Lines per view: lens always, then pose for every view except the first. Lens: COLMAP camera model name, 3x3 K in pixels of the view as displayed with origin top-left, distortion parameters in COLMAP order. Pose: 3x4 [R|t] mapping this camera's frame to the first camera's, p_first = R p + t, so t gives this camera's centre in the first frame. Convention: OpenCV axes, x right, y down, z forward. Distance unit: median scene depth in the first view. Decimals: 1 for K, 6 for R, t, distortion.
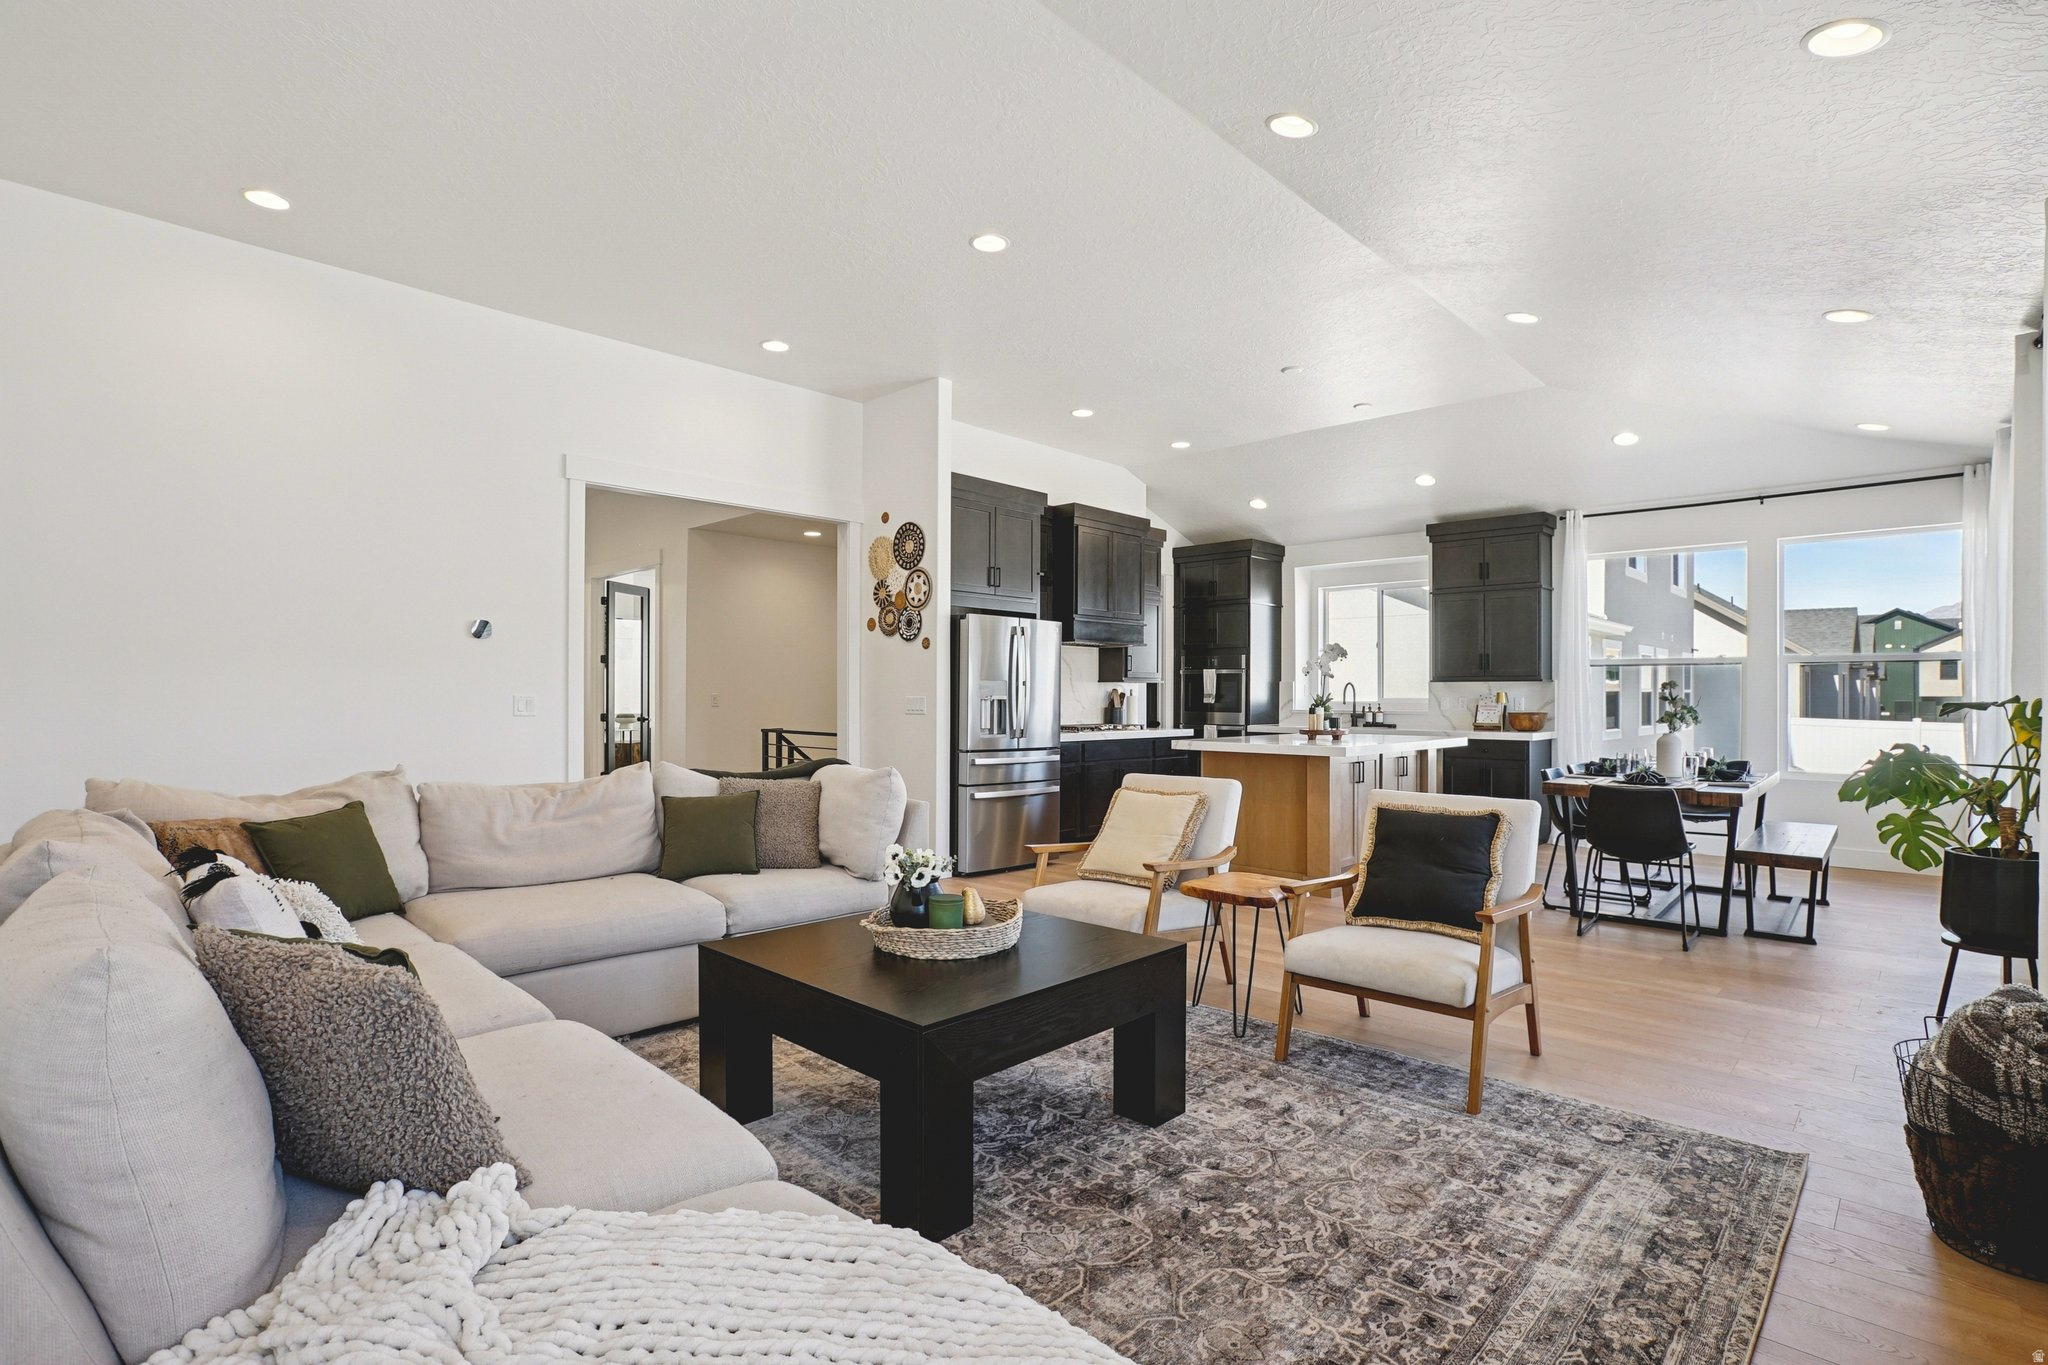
lens RADIAL K [[985.0, 0, 1038.8], [0, 985.0, 688.6], [0, 0, 1]] dist [-0.021622, 0.002097]
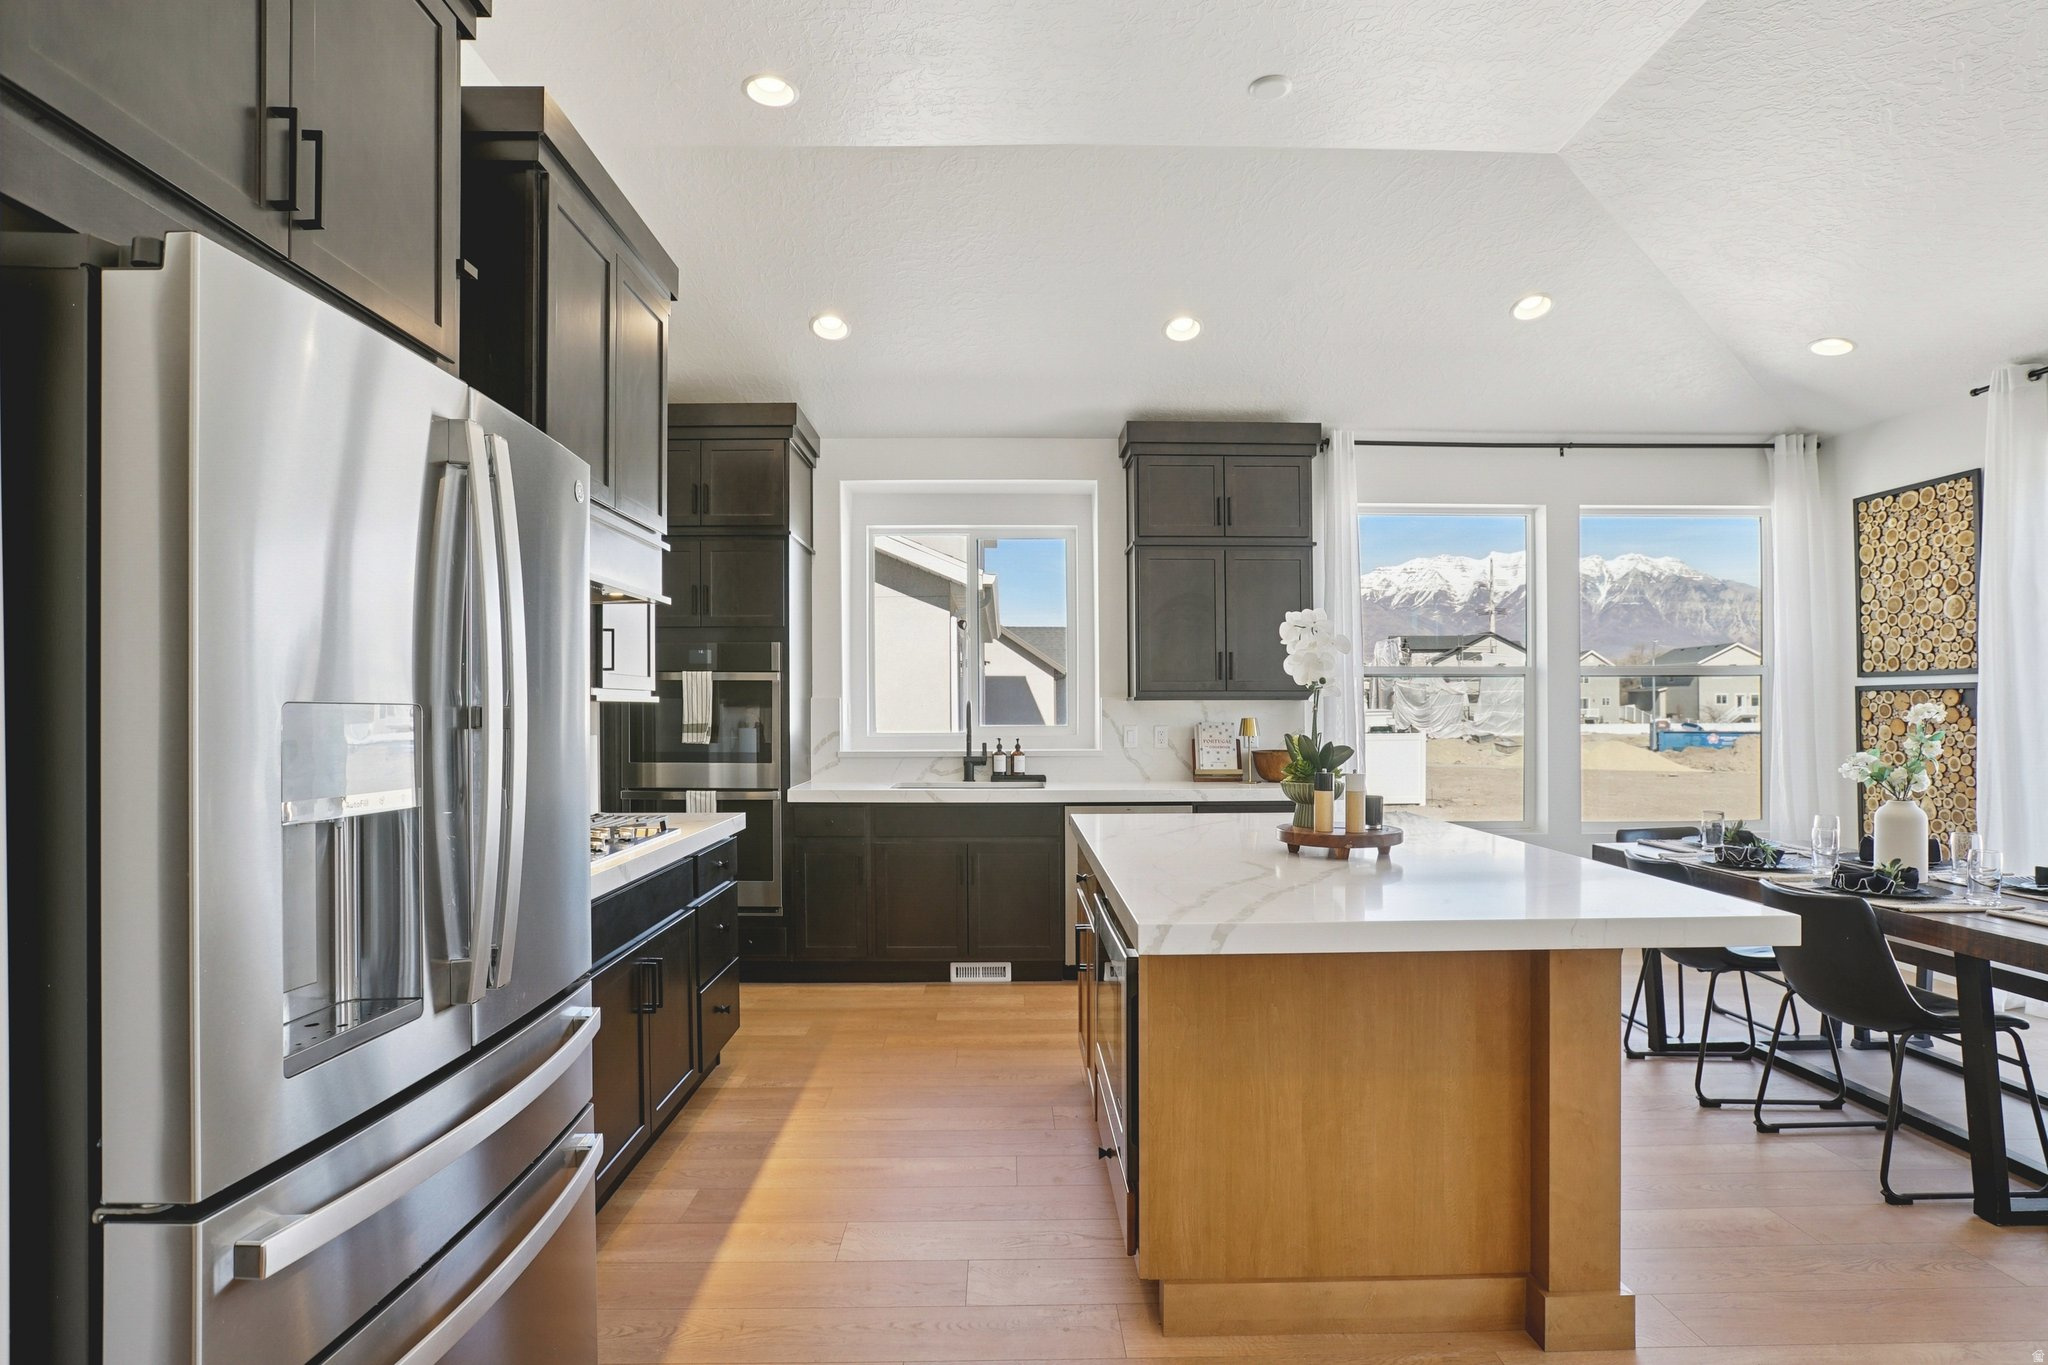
lens RADIAL K [[1039.4, 0, 1026.6], [0, 1039.4, 715.9], [0, 0, 1]] dist [-0.024999, 0.002316]
pose [[0.708312, -0.012600, 0.705787, -0.218049], [0.000834, 0.999855, 0.017013, -0.025096], [-0.705899, -0.011462, 0.708220, 1.977248]]
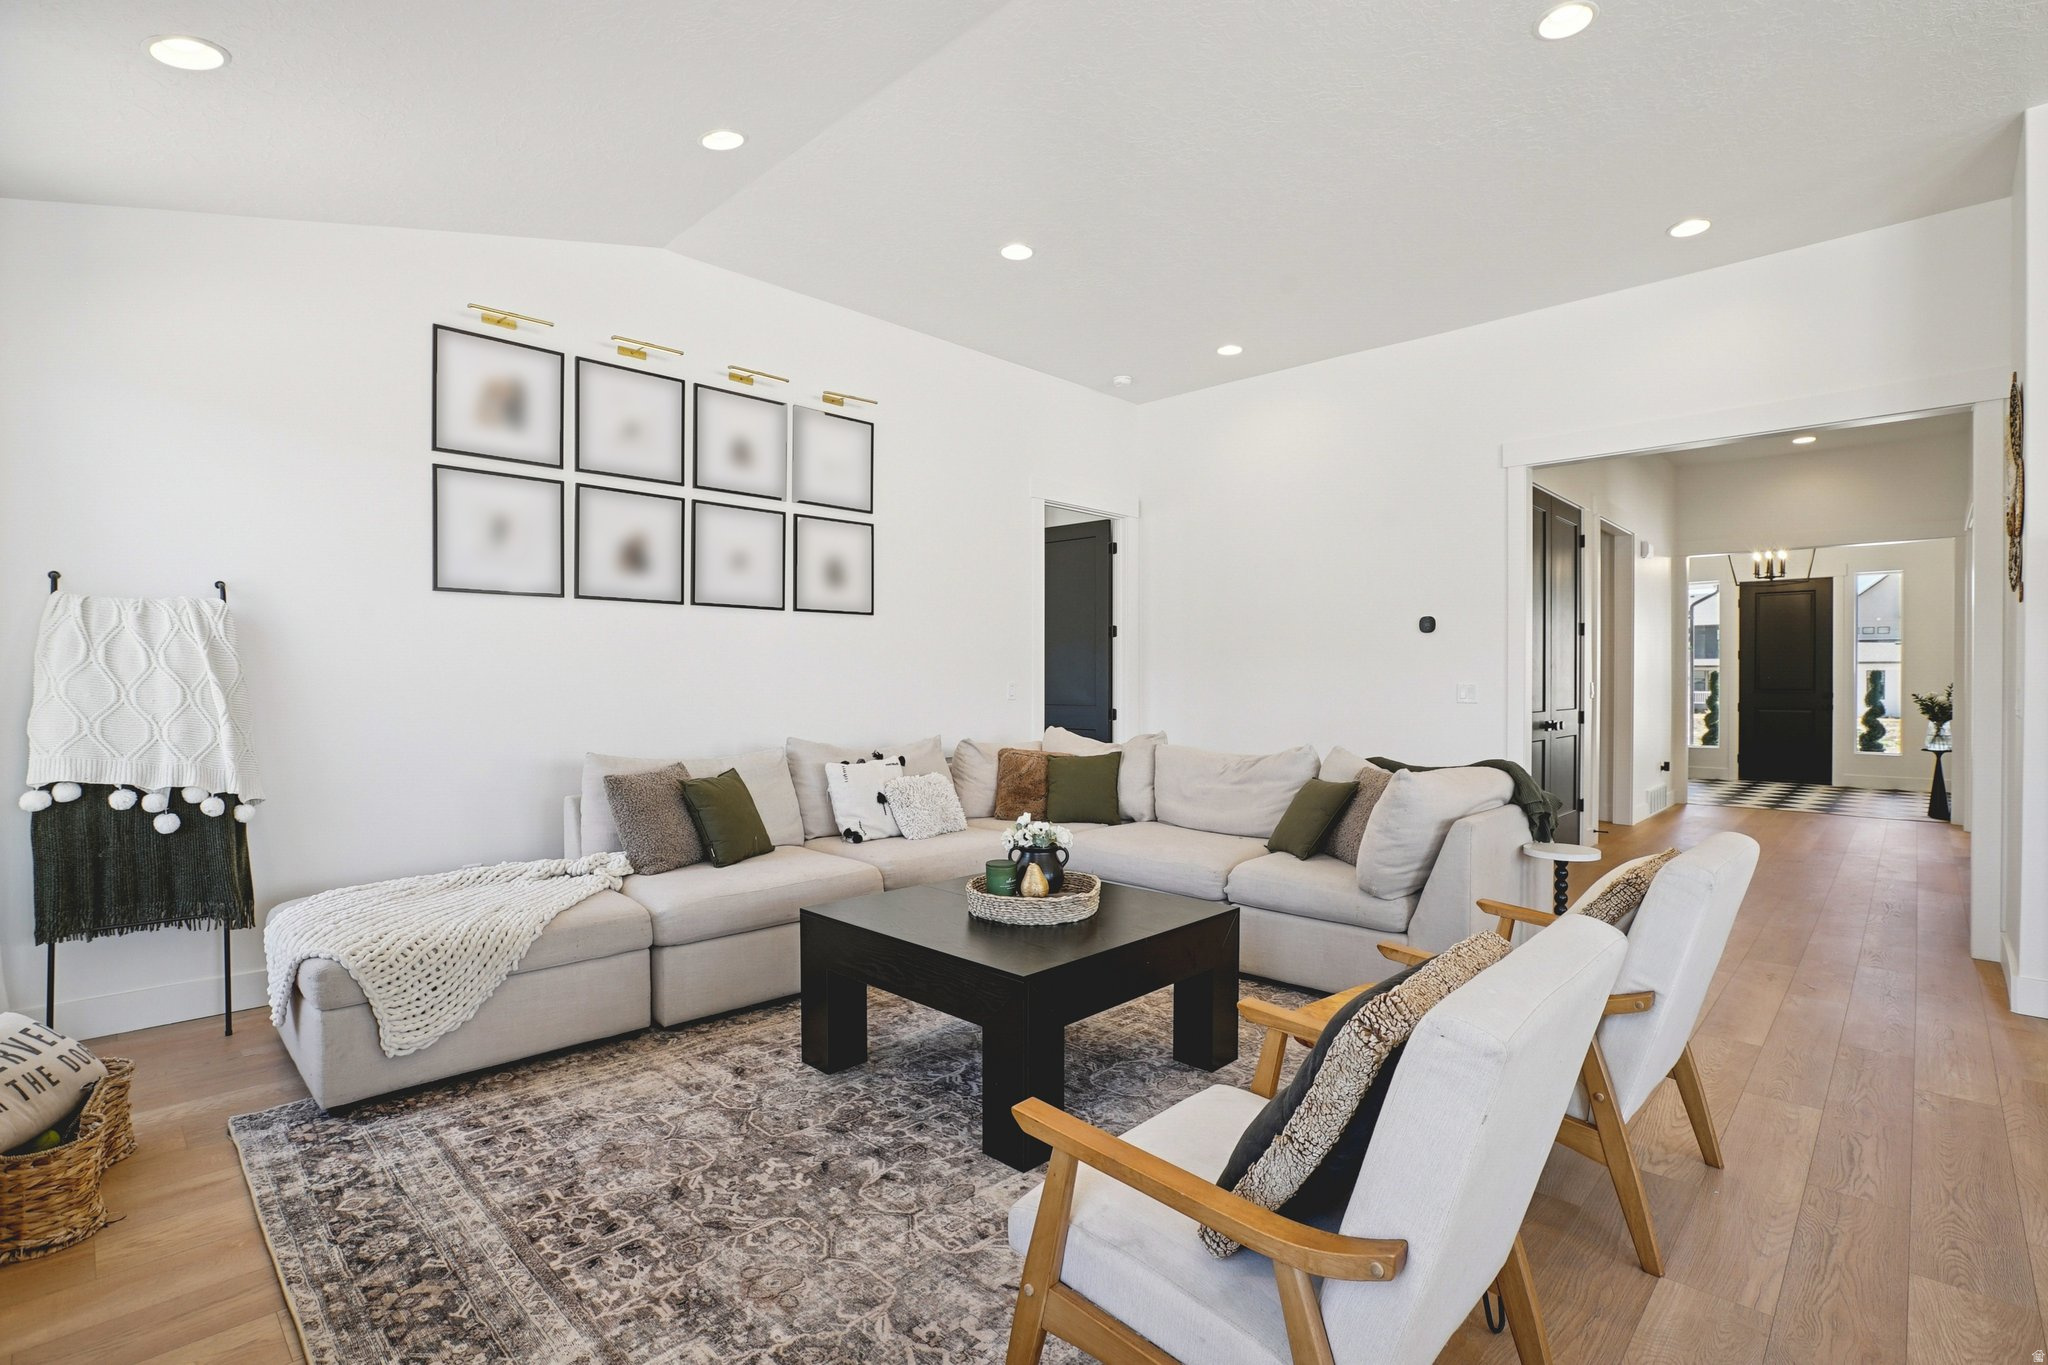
lens RADIAL K [[960.7, 0, 1035.0], [0, 960.7, 677.1], [0, 0, 1]] dist [-0.030702, 0.009943]
pose [[-0.013059, 0.002720, -0.999911, 1.048531], [0.005913, 0.999979, 0.002643, -0.005444], [0.999897, -0.005878, -0.013075, 1.092799]]
